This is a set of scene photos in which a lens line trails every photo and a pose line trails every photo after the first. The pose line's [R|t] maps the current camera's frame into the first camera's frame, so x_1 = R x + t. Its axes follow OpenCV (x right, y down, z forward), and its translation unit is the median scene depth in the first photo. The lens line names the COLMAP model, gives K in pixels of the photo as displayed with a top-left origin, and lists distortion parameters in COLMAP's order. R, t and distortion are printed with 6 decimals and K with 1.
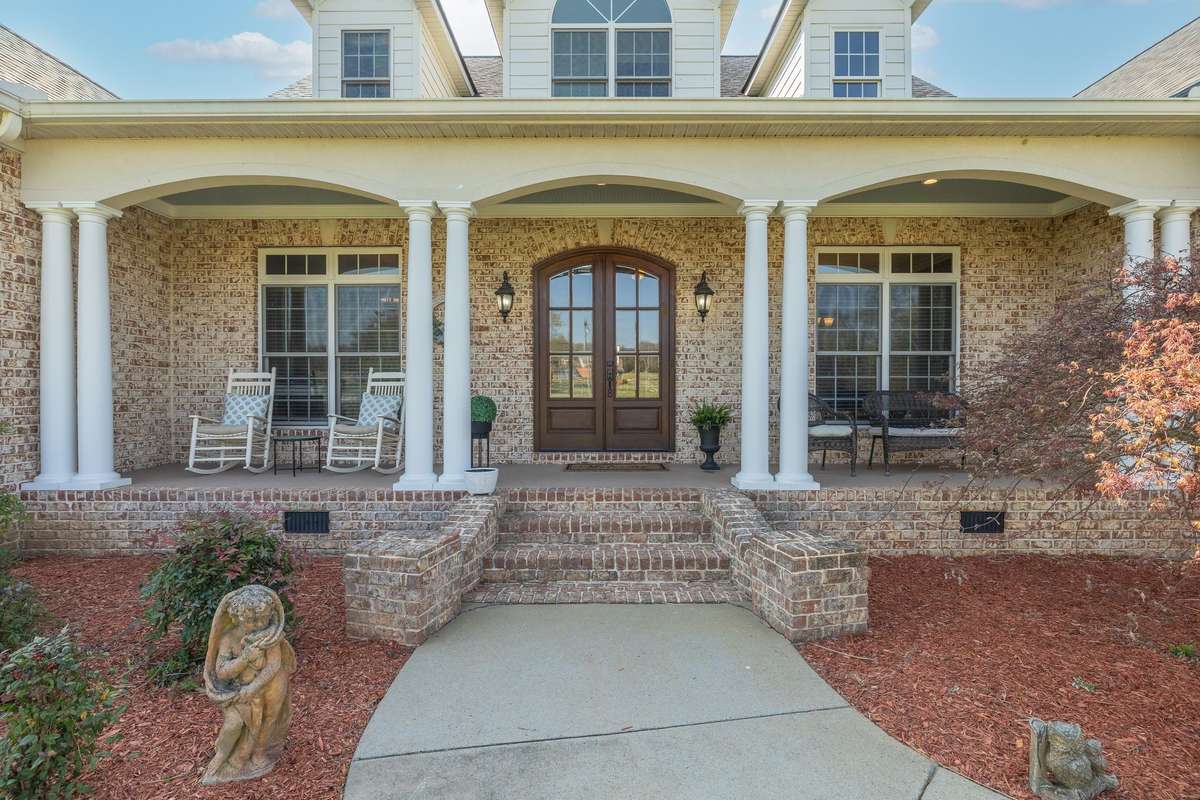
lens RADIAL K [[496.8, 0, 595.8], [0, 496.8, 397.1], [0, 0, 1]] dist [0.000942, -0.000033]
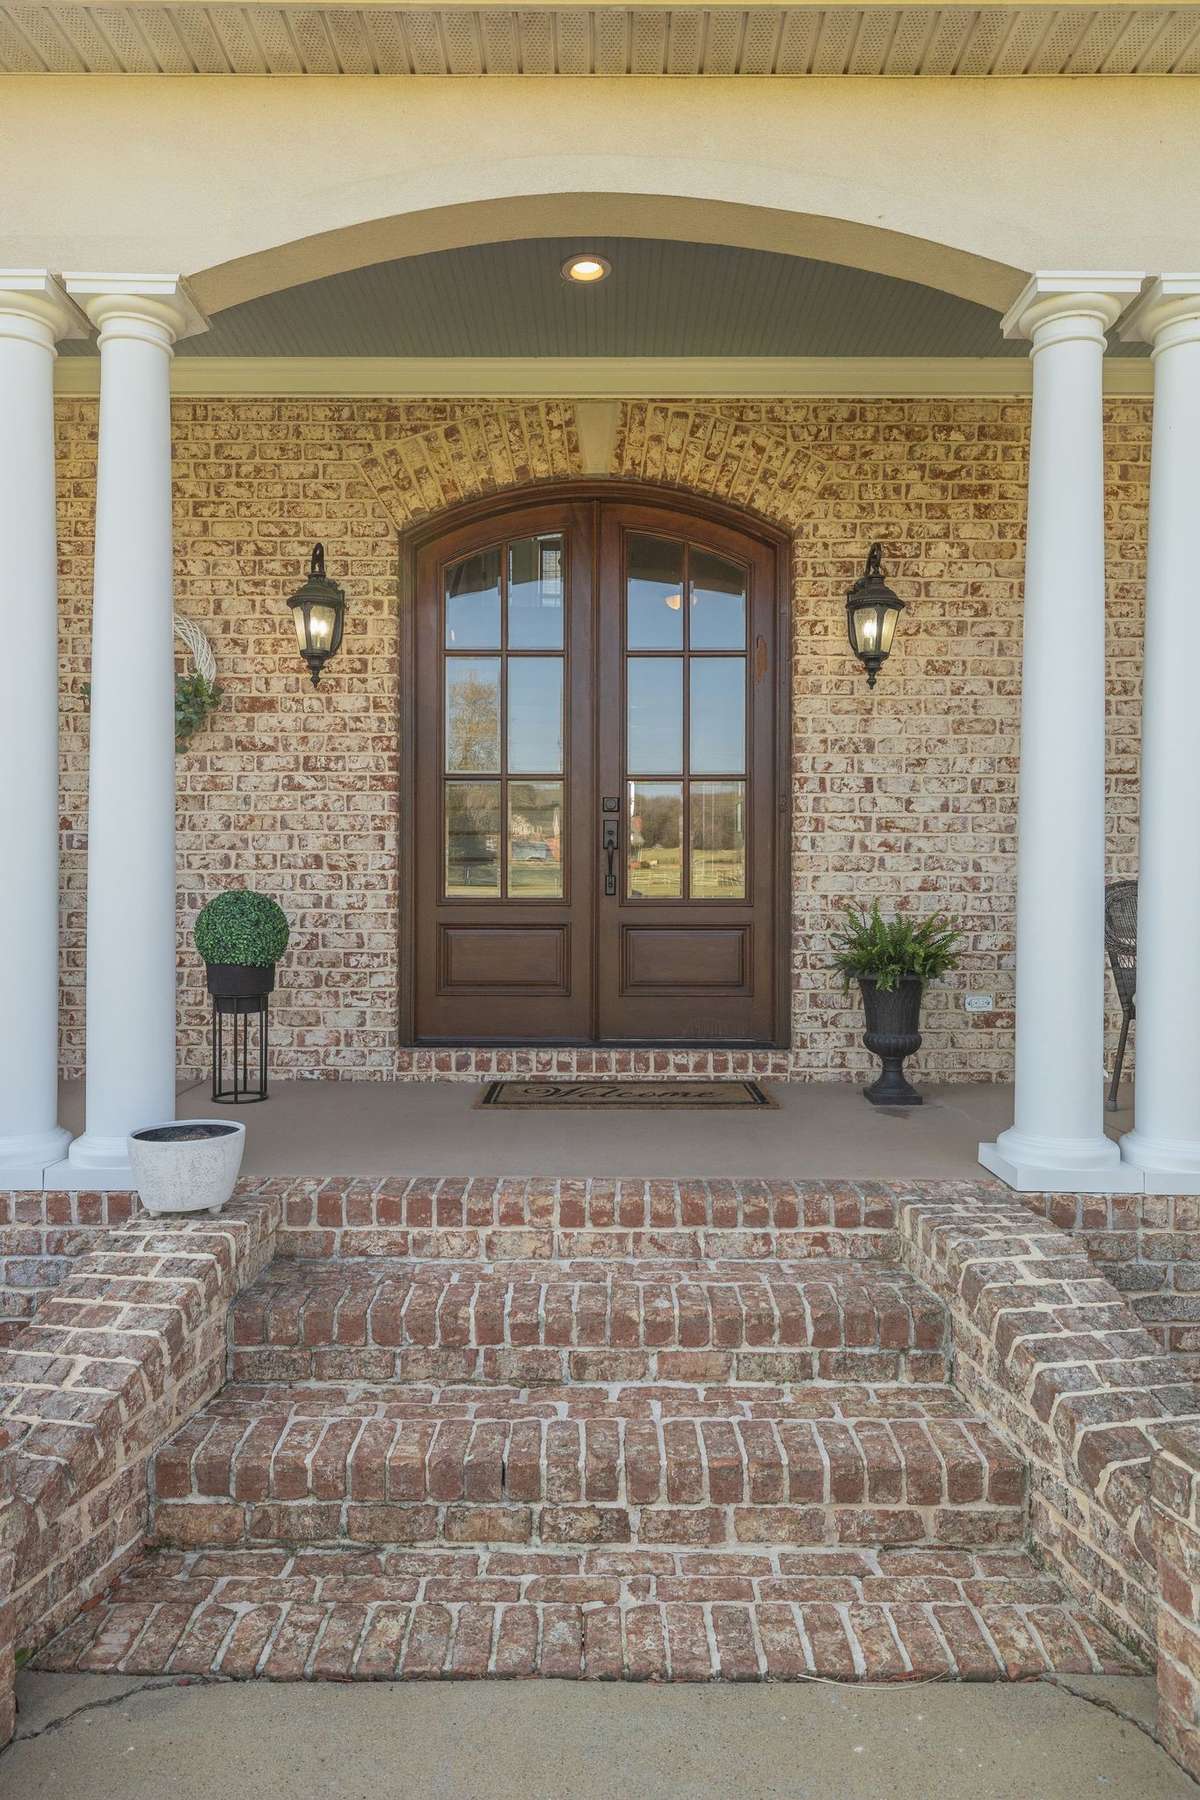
lens RADIAL K [[745.2, 0, 606.0], [0, 745.2, 902.6], [0, 0, 1]] dist [0.000942, -0.000033]
pose [[0.999918, 0.004000, 0.012183, 0.021185], [-0.004066, 0.999977, 0.005456, 0.001920], [-0.012161, -0.005505, 0.999911, 0.517109]]
